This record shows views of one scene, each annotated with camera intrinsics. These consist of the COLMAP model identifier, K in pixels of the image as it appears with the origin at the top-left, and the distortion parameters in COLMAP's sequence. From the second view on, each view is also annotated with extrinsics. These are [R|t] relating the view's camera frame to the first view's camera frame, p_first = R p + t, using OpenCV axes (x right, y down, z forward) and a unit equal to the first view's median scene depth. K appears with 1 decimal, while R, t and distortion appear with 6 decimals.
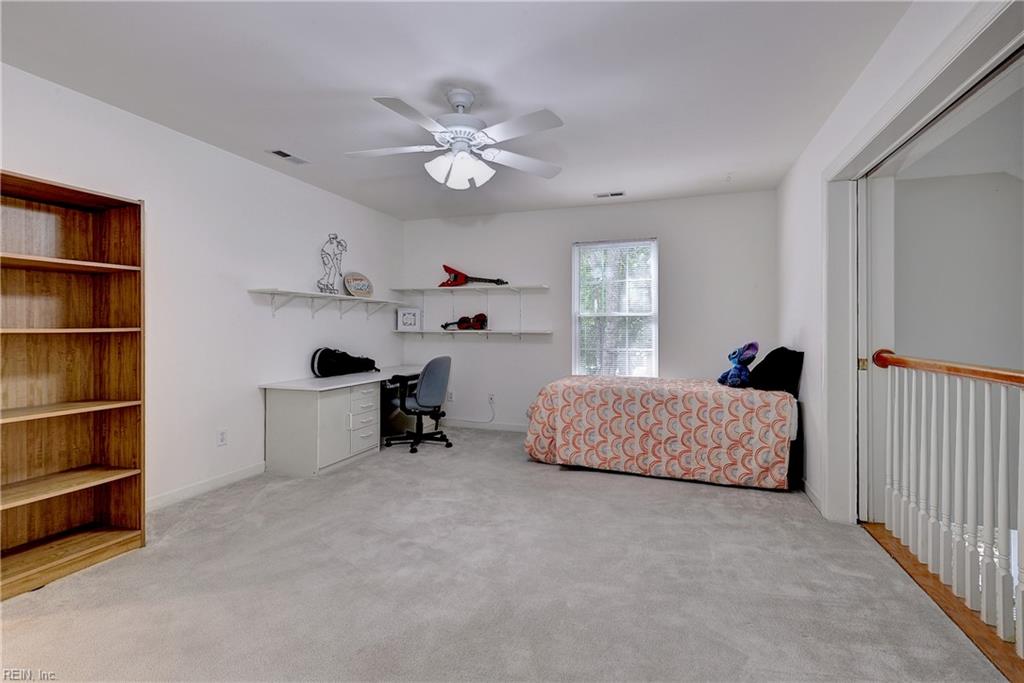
lens RADIAL K [[476.2, 0, 524.3], [0, 476.2, 326.5], [0, 0, 1]] dist [0.016725, -0.009575]
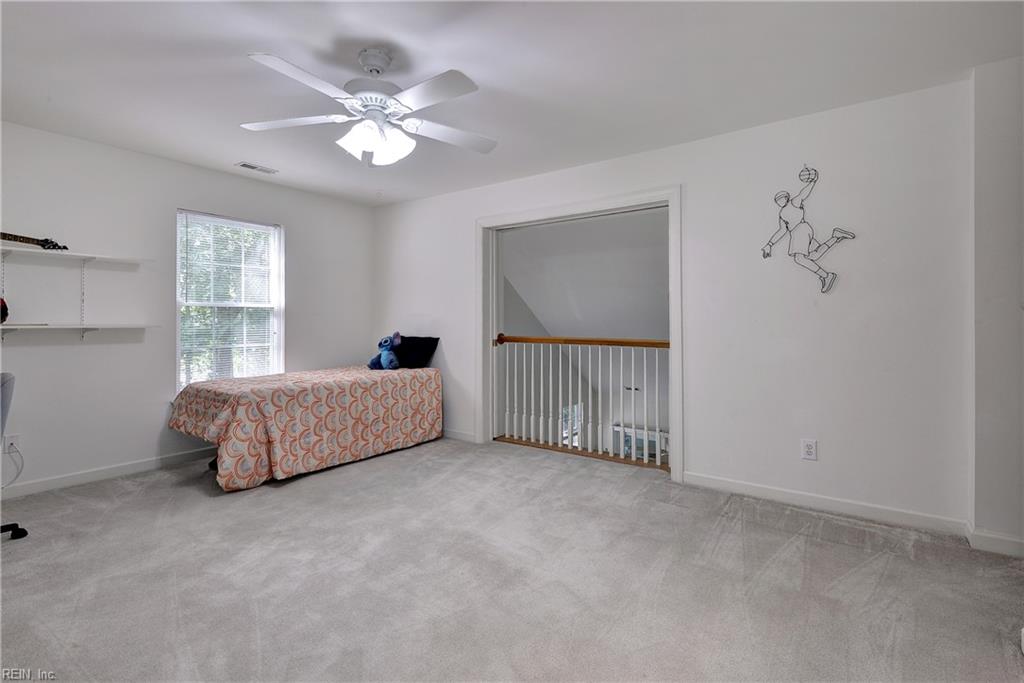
lens RADIAL K [[476.2, 0, 527.5], [0, 476.2, 322.2], [0, 0, 1]] dist [0.016725, -0.009575]
pose [[0.271844, -0.004989, 0.962328, -0.645627], [-0.002121, 0.999981, 0.005784, -0.000230], [-0.962339, -0.003613, 0.271828, 0.348702]]
